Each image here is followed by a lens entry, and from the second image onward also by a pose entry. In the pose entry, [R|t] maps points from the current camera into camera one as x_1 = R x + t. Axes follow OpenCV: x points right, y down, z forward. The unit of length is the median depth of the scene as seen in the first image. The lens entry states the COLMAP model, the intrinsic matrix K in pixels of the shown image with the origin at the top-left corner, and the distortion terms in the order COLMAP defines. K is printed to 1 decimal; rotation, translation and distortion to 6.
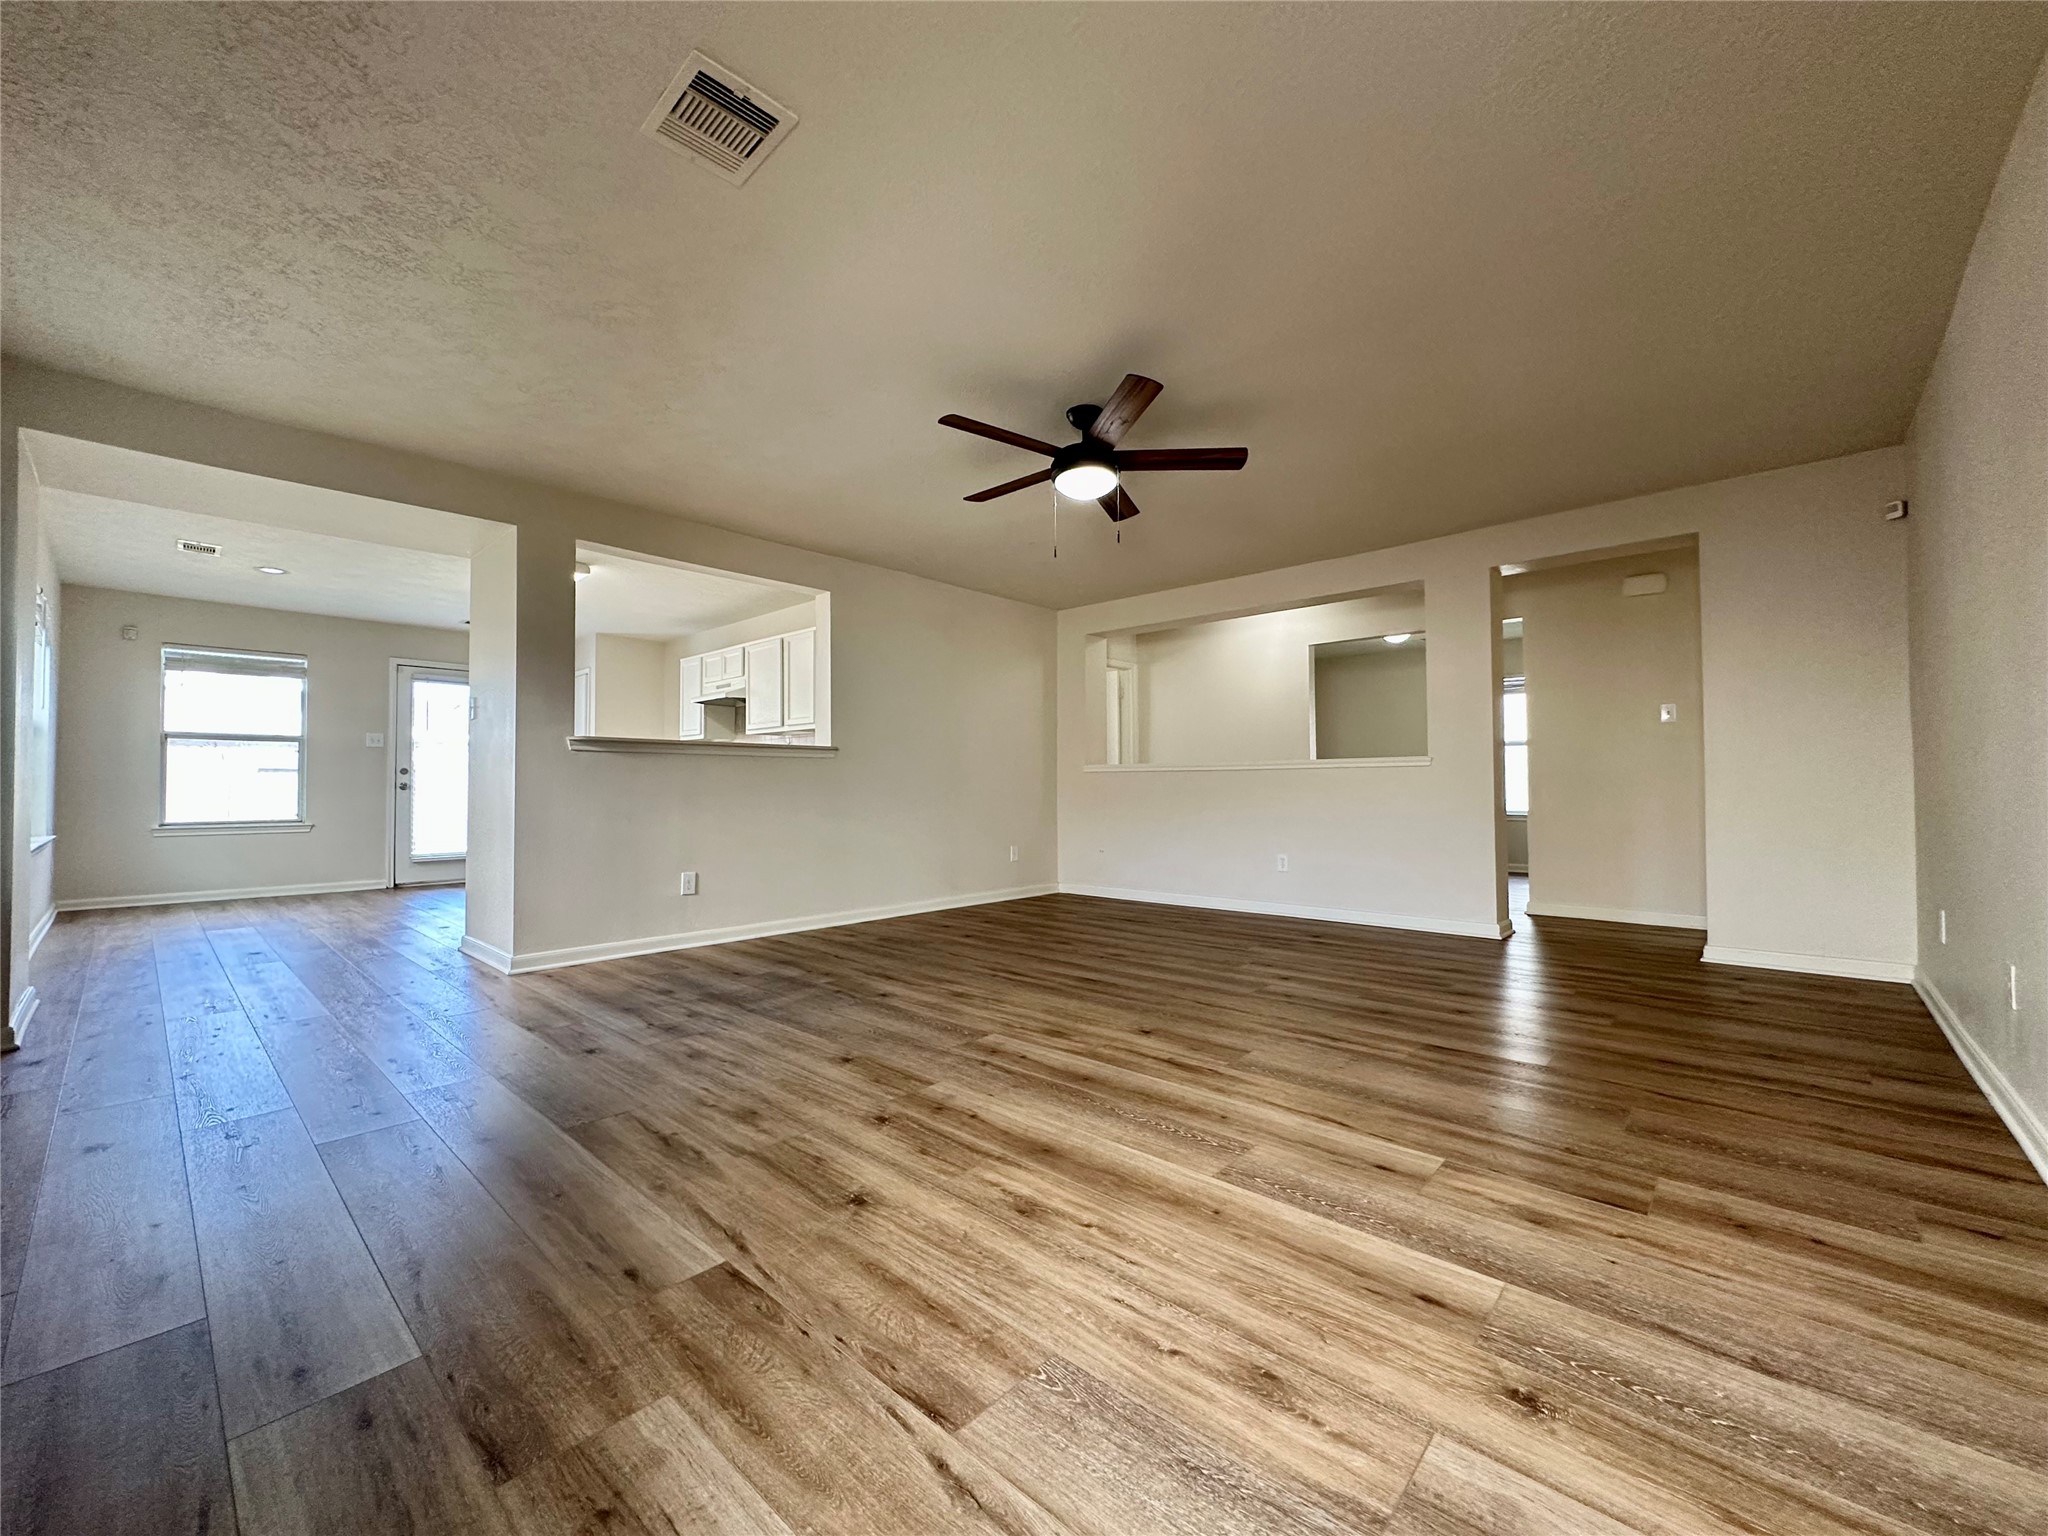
lens RADIAL K [[819.3, 0, 1024.5], [0, 819.3, 778.8], [0, 0, 1]] dist [-0.001434, 0.000757]
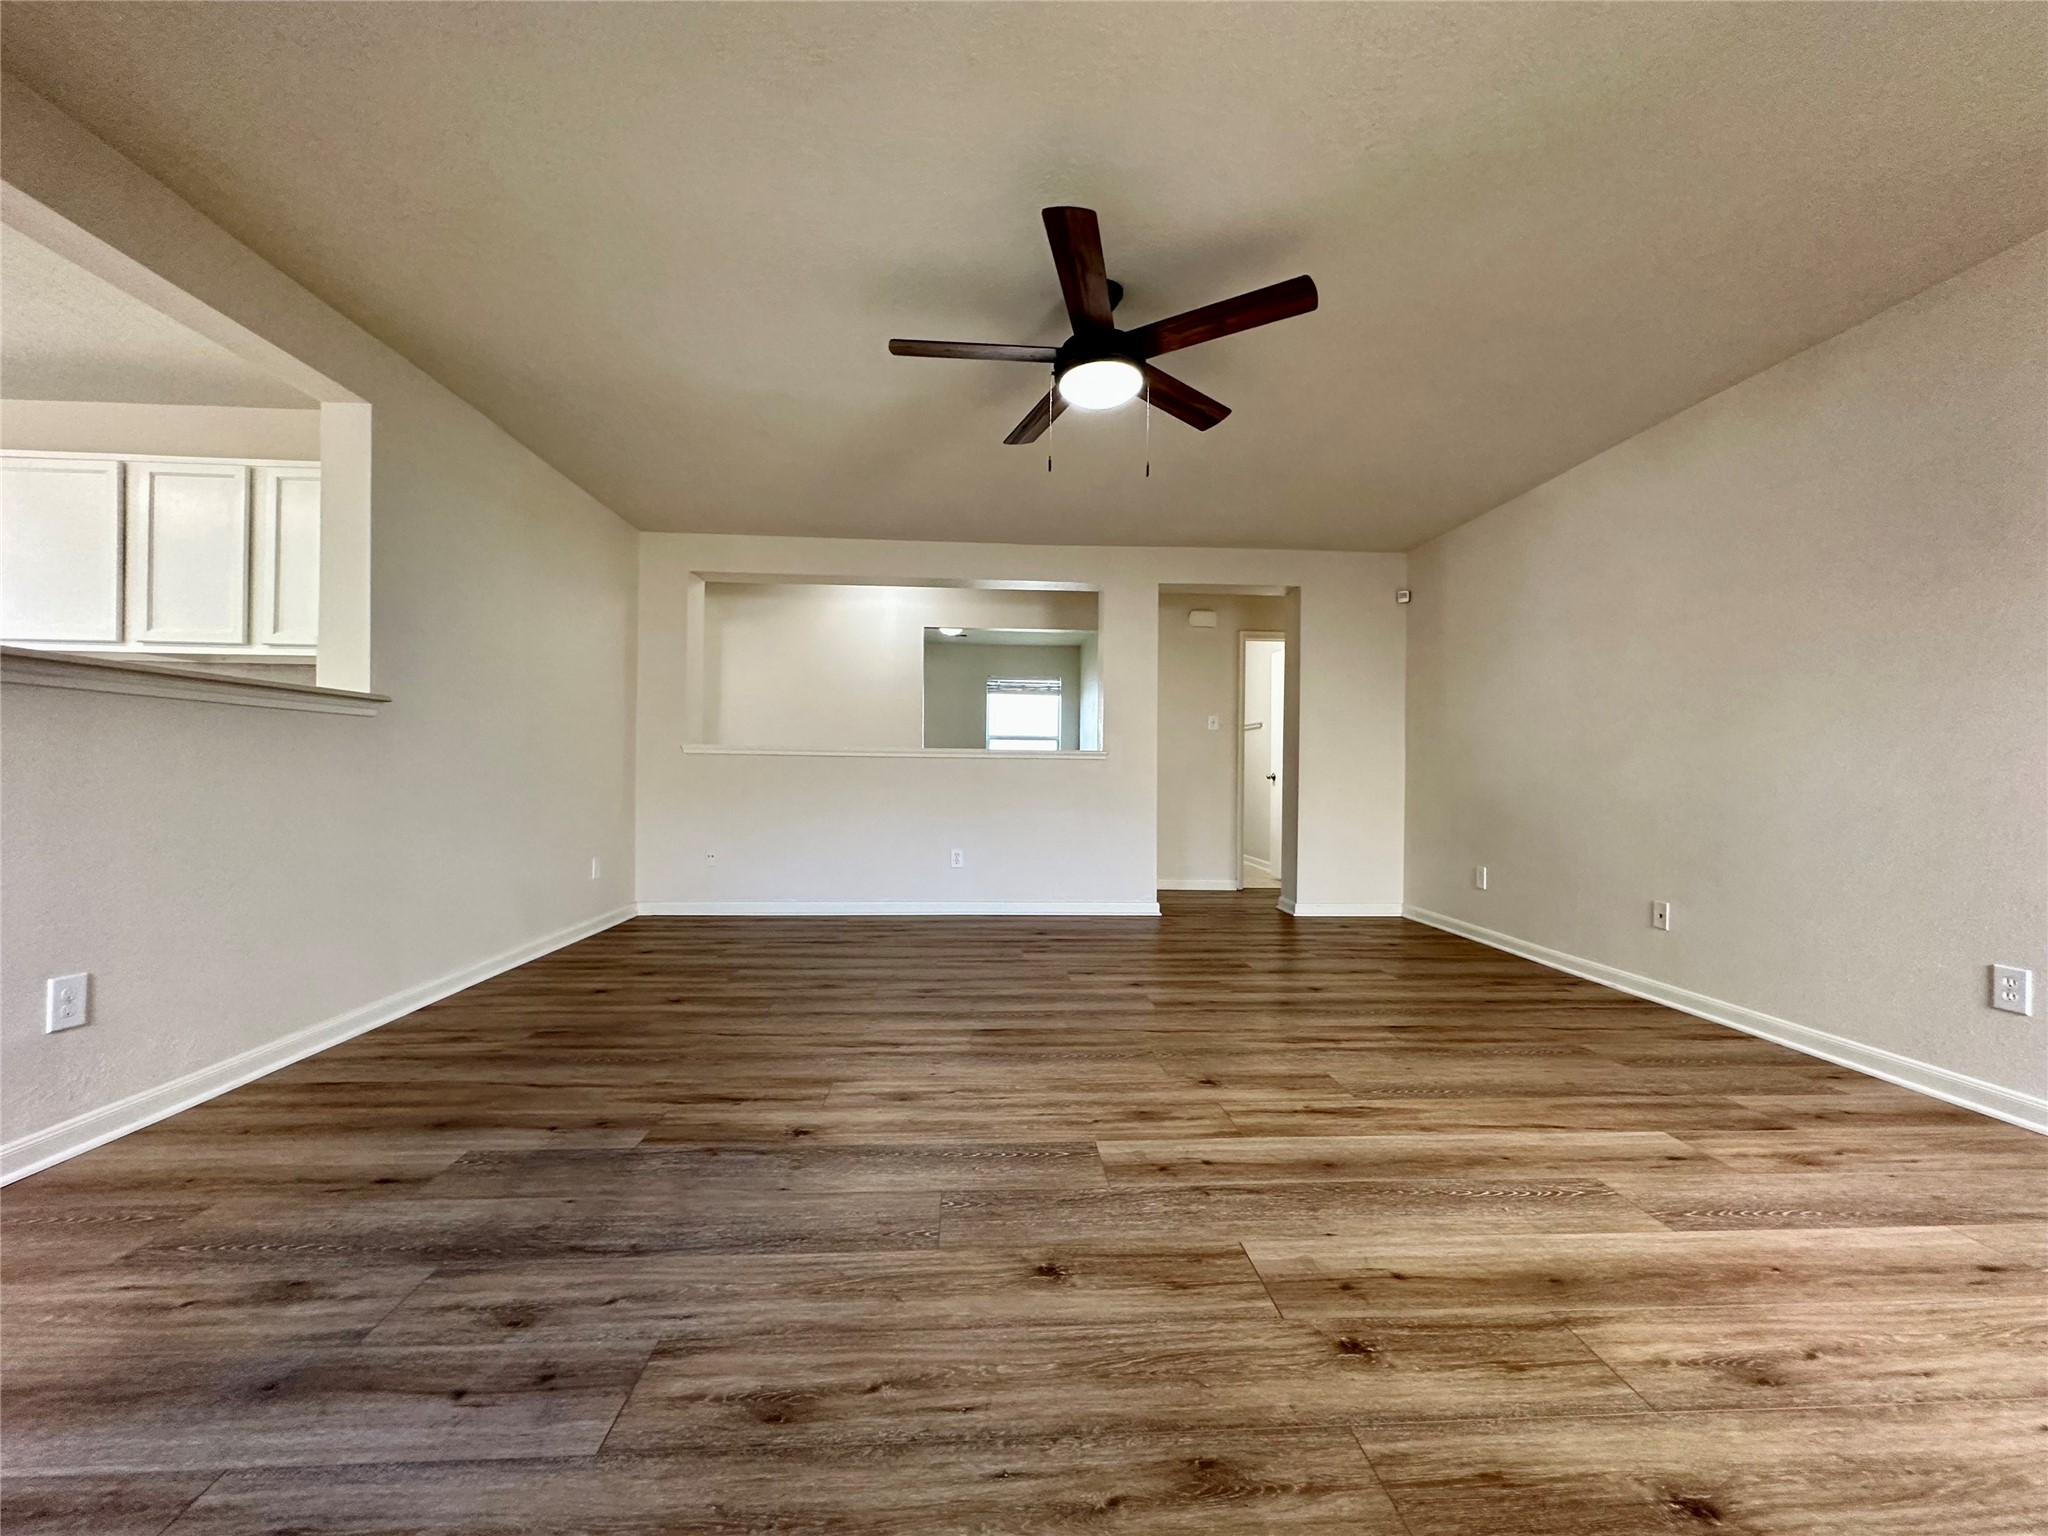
lens RADIAL K [[819.3, 0, 1022.8], [0, 819.3, 773.9], [0, 0, 1]] dist [-0.001434, 0.000757]
pose [[0.693209, 0.011932, 0.720638, -0.627870], [-0.023458, 0.999707, 0.006012, -0.001647], [-0.720355, -0.021072, 0.693286, 0.618872]]
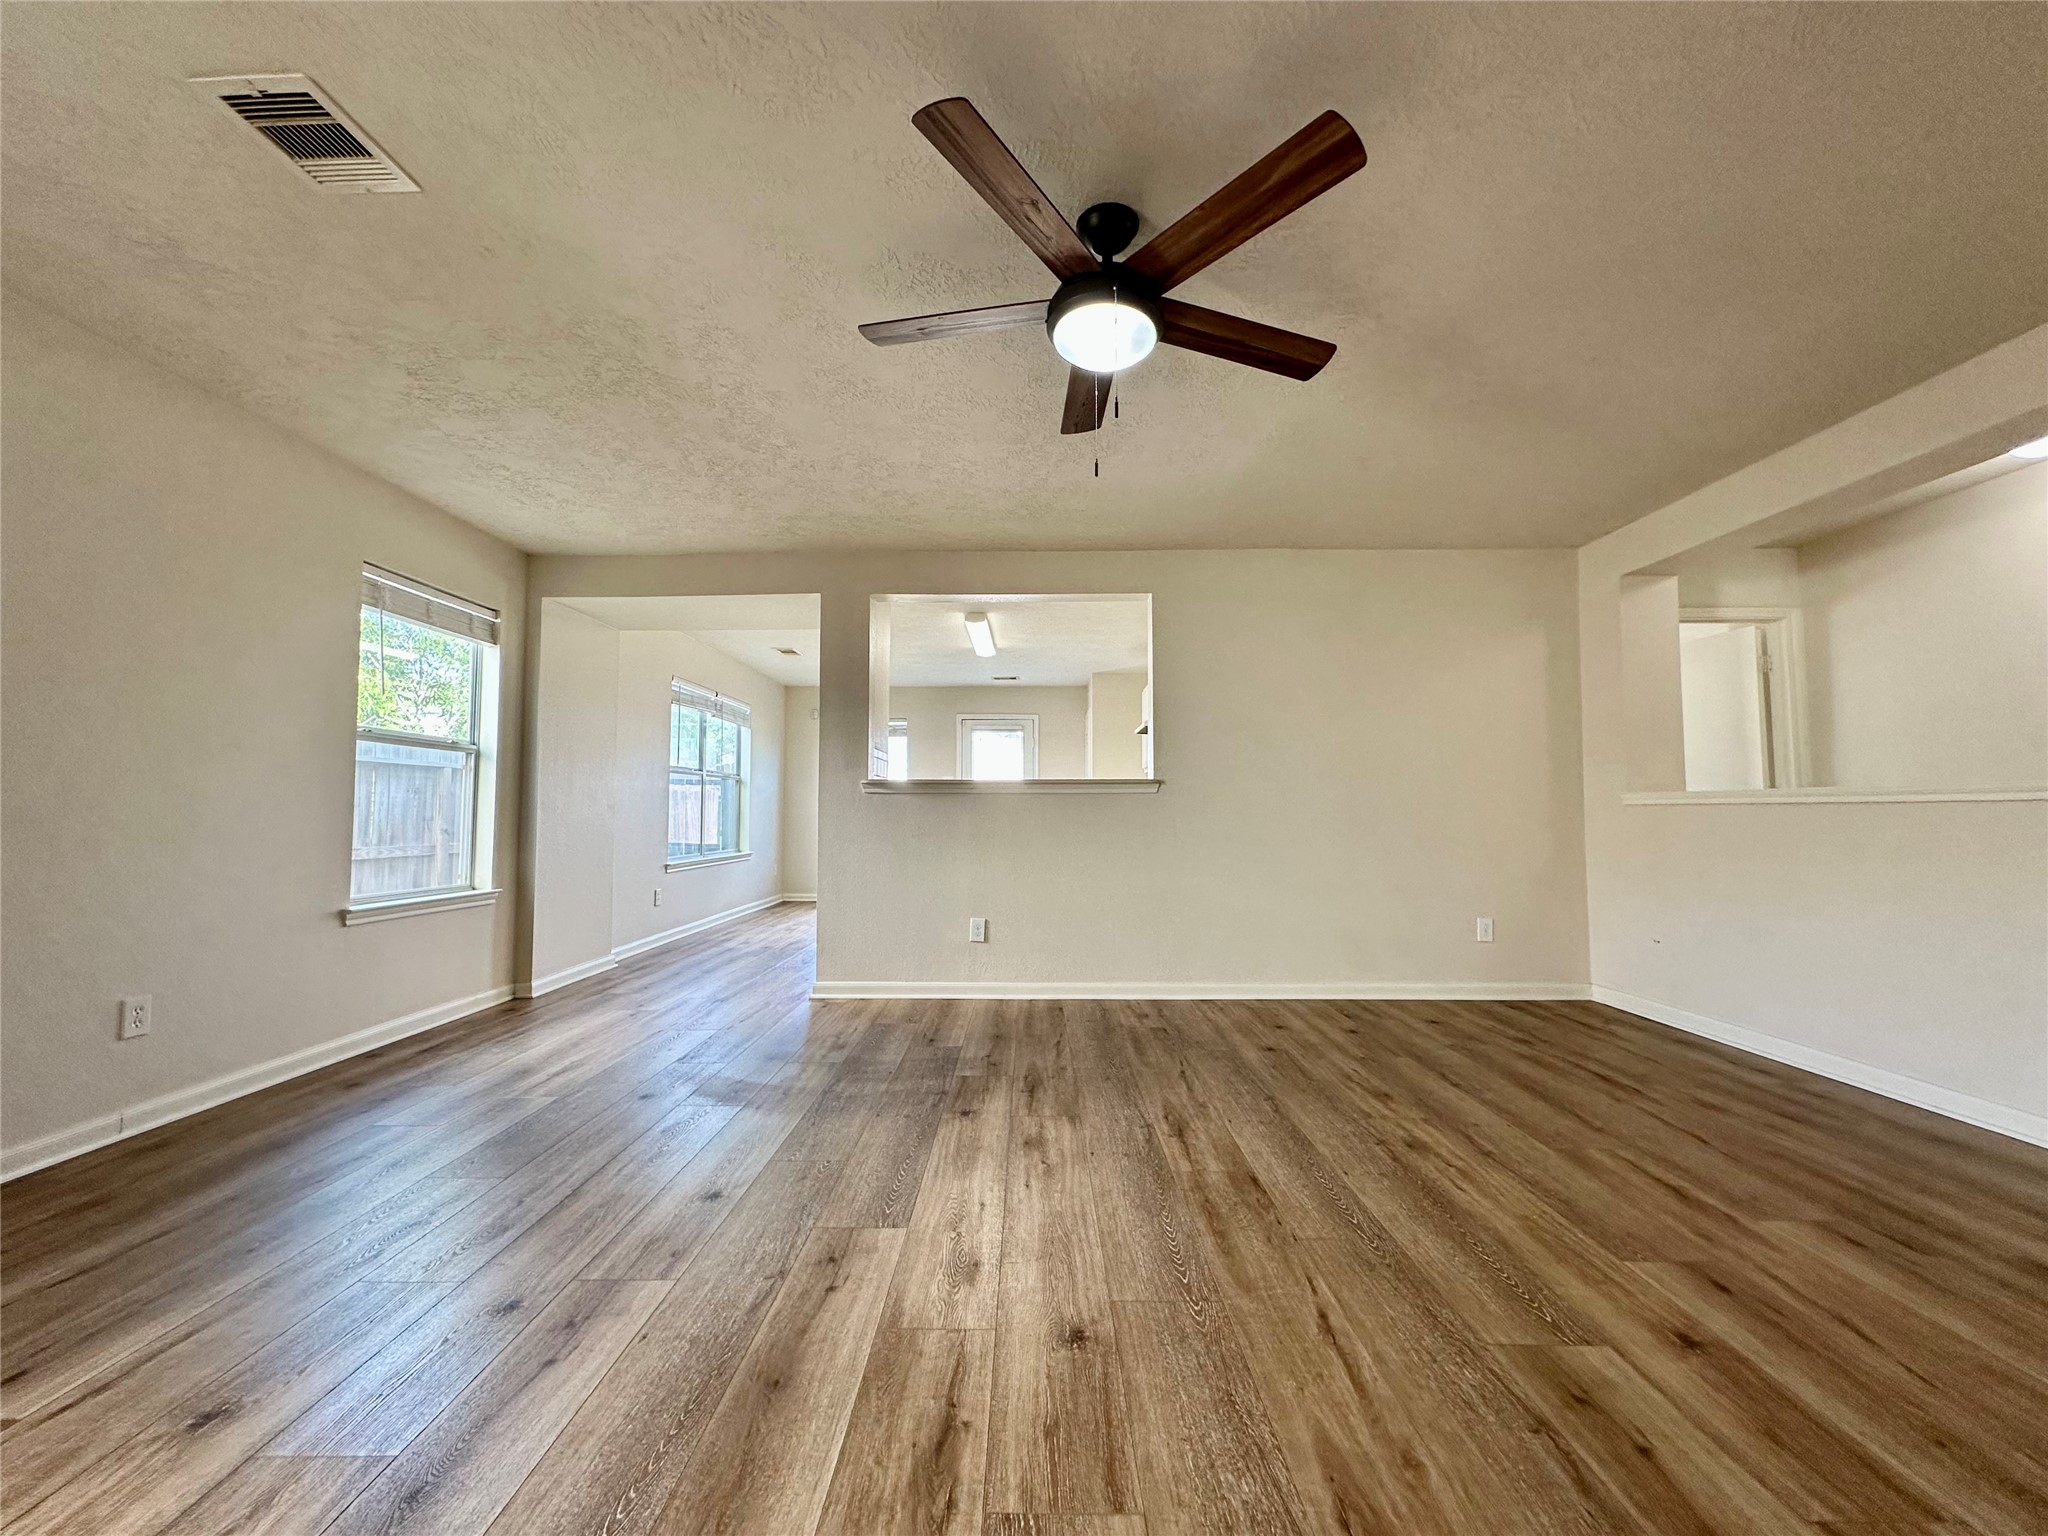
lens RADIAL K [[819.3, 0, 1024.4], [0, 819.3, 775.1], [0, 0, 1]] dist [-0.001434, 0.000757]
pose [[0.665101, -0.031782, -0.746077, 0.567166], [0.006465, 0.999302, -0.036806, -0.027280], [0.746726, 0.019656, 0.664842, 0.679912]]
